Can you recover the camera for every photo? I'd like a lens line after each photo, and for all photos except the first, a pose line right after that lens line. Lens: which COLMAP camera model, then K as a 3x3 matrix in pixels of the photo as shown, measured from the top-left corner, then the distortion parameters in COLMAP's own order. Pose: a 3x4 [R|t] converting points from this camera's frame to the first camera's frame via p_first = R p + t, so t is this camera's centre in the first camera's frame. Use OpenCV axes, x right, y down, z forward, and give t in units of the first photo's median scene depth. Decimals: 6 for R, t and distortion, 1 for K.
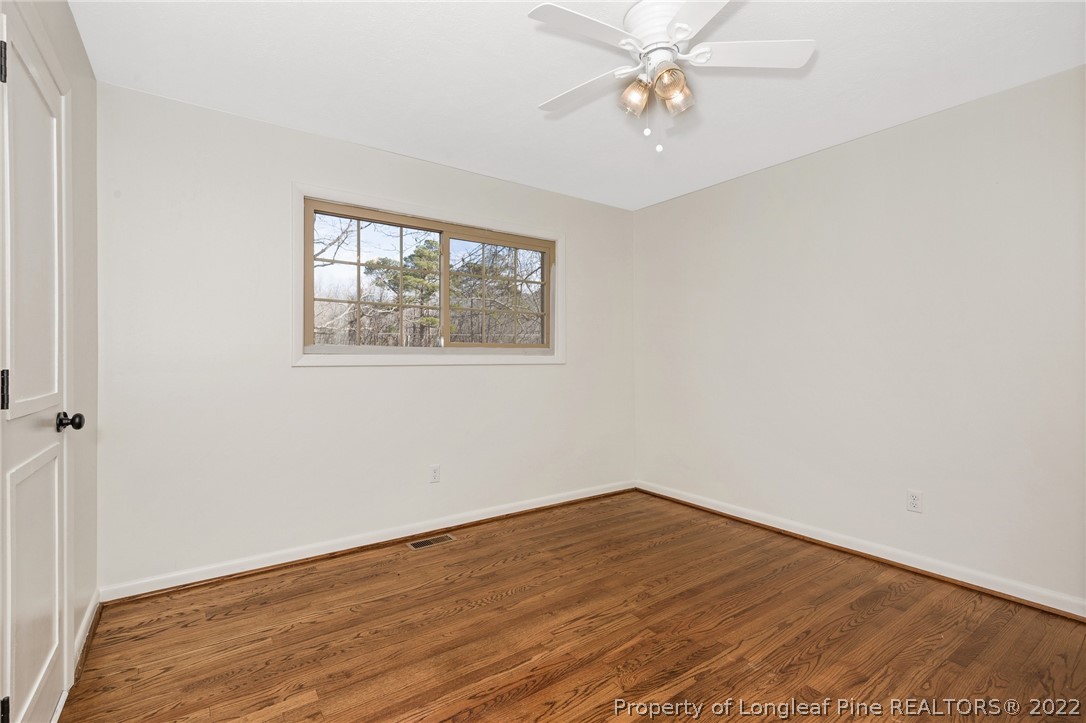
lens RADIAL K [[489.3, 0, 541.5], [0, 489.3, 360.6], [0, 0, 1]] dist [0.001901, -0.001040]
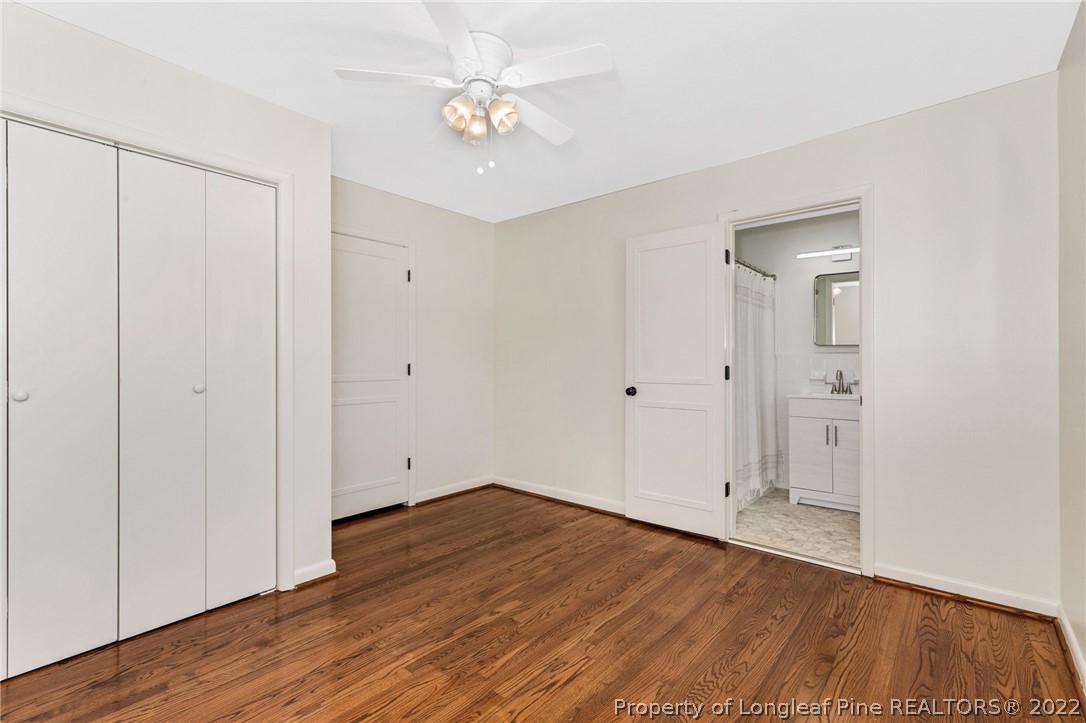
lens RADIAL K [[489.3, 0, 541.0], [0, 489.3, 361.7], [0, 0, 1]] dist [0.001901, -0.001040]
pose [[-0.971645, 0.001334, -0.236442, 0.348690], [0.001425, 0.999999, -0.000213, -0.004902], [0.236441, -0.000544, -0.971646, 1.985673]]
